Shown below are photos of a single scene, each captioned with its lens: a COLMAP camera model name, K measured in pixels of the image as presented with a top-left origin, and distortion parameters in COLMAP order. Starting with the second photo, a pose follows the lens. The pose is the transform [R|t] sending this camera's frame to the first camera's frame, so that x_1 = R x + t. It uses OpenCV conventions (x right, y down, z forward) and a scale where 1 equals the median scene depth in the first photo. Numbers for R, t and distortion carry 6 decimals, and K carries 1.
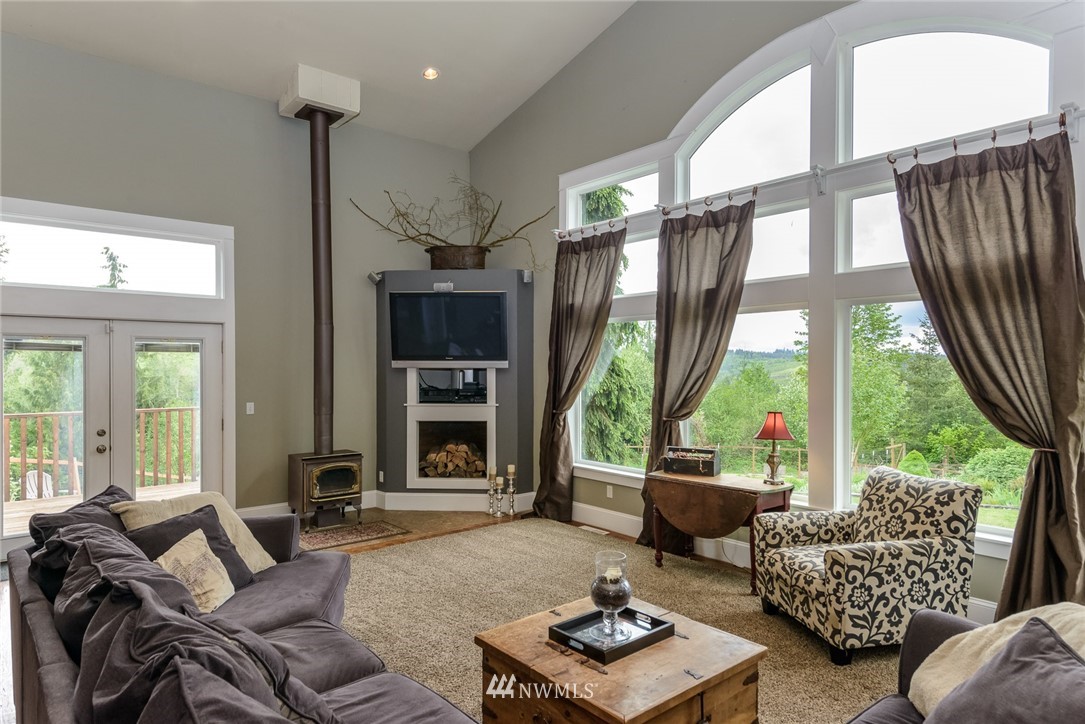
lens RADIAL K [[662.7, 0, 542.5], [0, 662.7, 362.0], [0, 0, 1]] dist [0.060814, 0.001099]
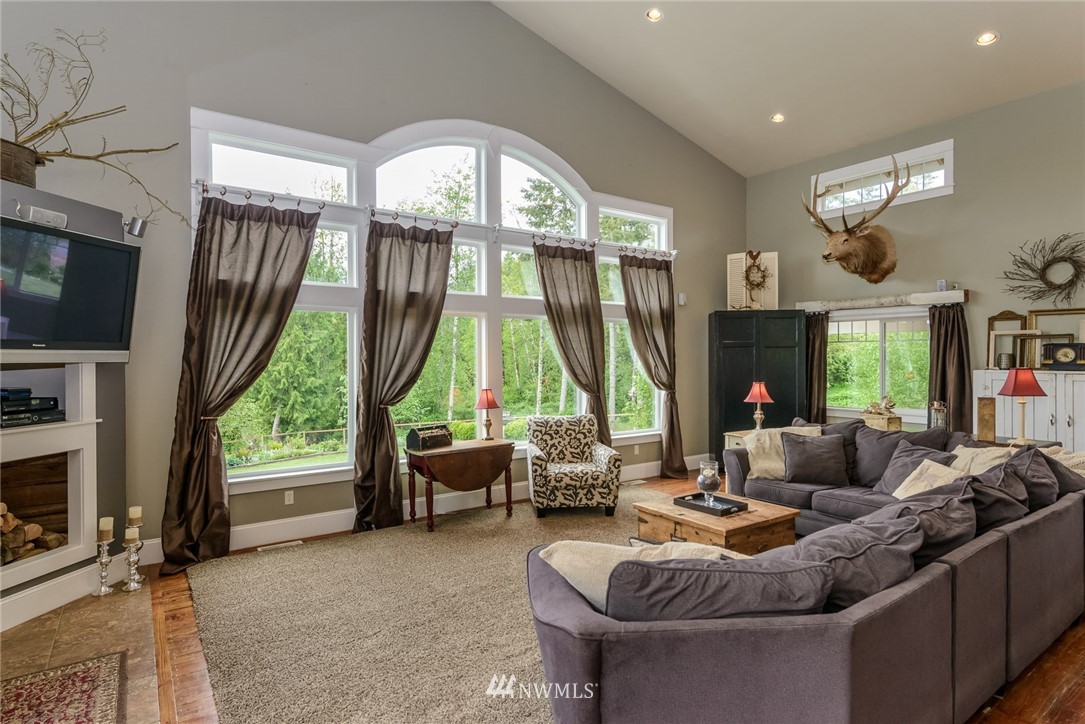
lens RADIAL K [[568.6, 0, 542.5], [0, 568.6, 362.0], [0, 0, 1]] dist [0.020474, -0.000735]
pose [[0.088219, -0.006859, 0.996078, -0.694360], [0.003884, 0.999971, 0.006542, 0.007933], [-0.996094, 0.003291, 0.088243, 0.641294]]
